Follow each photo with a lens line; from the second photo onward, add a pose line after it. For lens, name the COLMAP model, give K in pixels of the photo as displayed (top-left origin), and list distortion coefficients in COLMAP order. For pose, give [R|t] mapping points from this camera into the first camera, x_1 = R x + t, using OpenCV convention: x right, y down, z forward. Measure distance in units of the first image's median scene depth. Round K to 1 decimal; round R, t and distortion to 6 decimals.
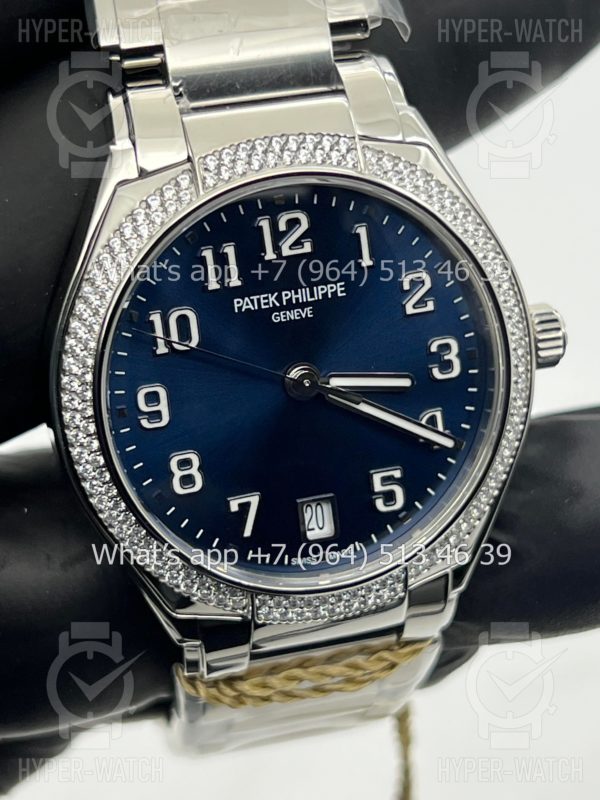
lens RADIAL K [[1929.2, 0, 300.0], [0, 1929.2, 400.0], [0, 0, 1]] dist [0.249715, -0.287441]
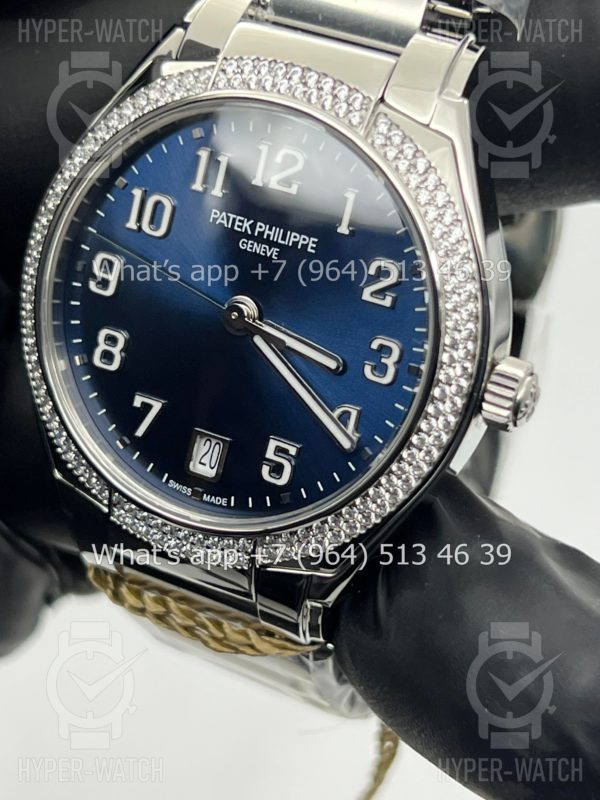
lens RADIAL K [[1873.6, 0, 300.0], [0, 1873.6, 400.0], [0, 0, 1]] dist [0.126804, -0.650084]
pose [[0.737262, 0.414297, -0.533669, 0.545167], [-0.437877, 0.894565, 0.089540, -0.069355], [0.514498, 0.167667, 0.840940, 0.229976]]
